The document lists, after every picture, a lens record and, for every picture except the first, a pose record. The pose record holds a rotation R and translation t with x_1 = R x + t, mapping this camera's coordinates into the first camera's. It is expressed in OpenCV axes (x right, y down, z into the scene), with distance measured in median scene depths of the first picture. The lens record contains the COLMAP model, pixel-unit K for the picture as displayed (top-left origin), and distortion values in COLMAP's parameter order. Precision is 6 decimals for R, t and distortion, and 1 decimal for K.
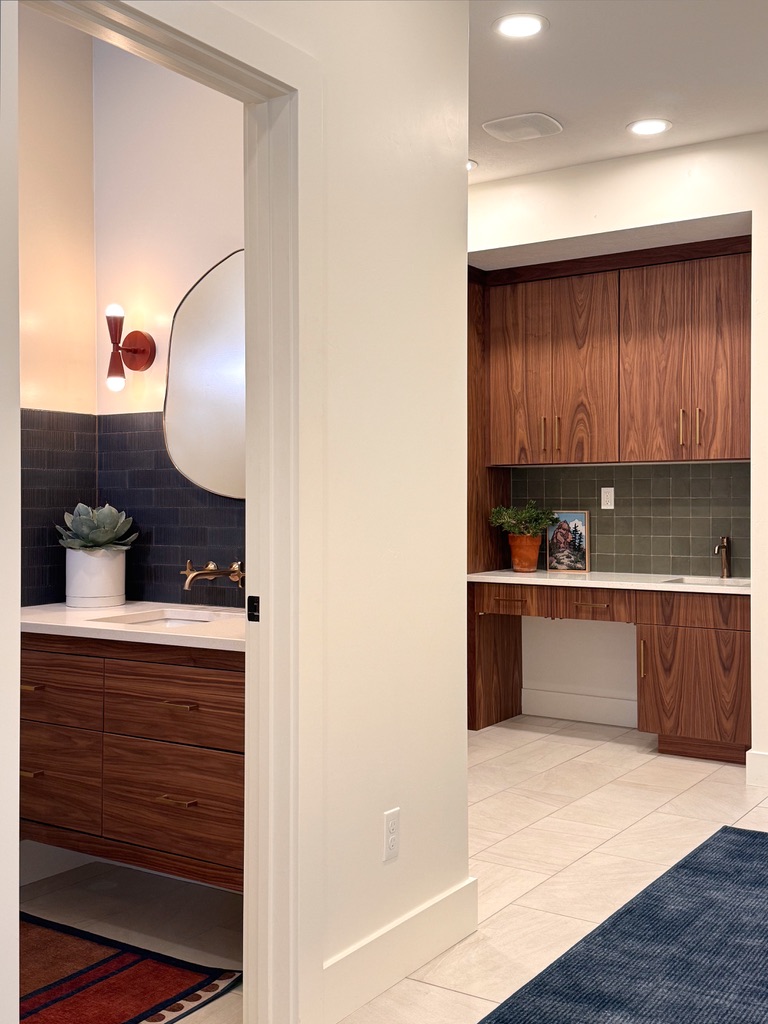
lens RADIAL K [[1131.8, 0, 384.0], [0, 1131.8, 509.2], [0, 0, 1]] dist [0.083203, 0.000000]
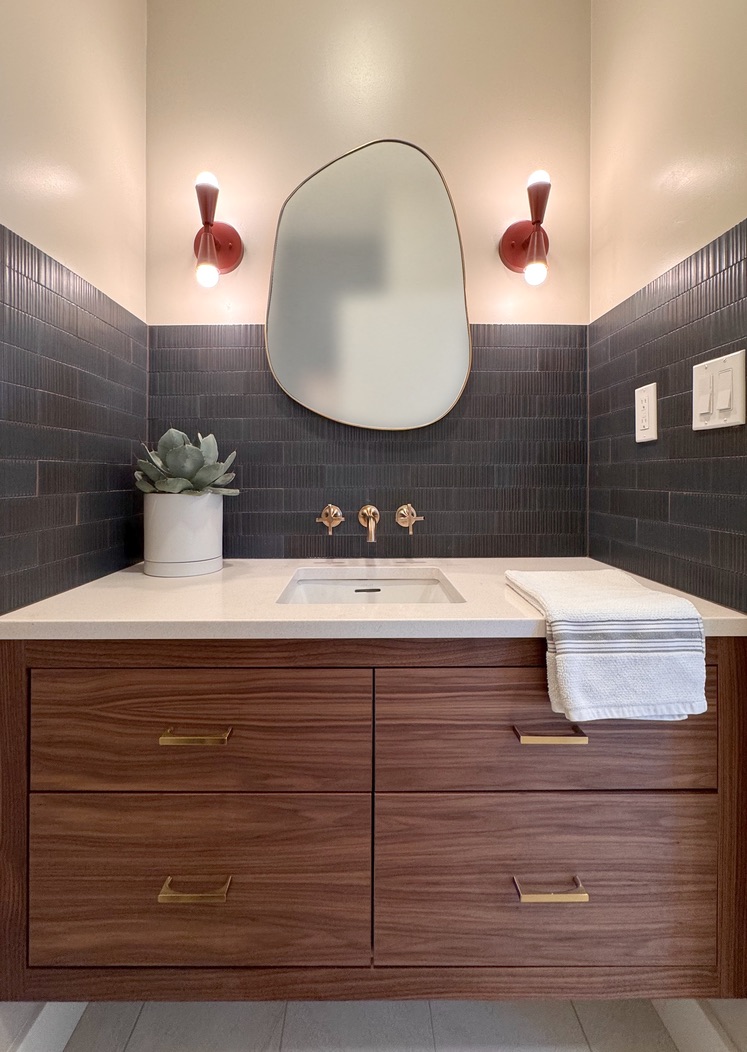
lens RADIAL K [[496.8, 0, 366.9], [0, 496.8, 480.4], [0, 0, 1]] dist [-0.001562, 0.000039]
pose [[0.840265, -0.000220, 0.542176, -0.384302], [0.003515, 0.999981, -0.005043, 0.033486], [-0.542165, 0.006143, 0.840250, 0.773522]]
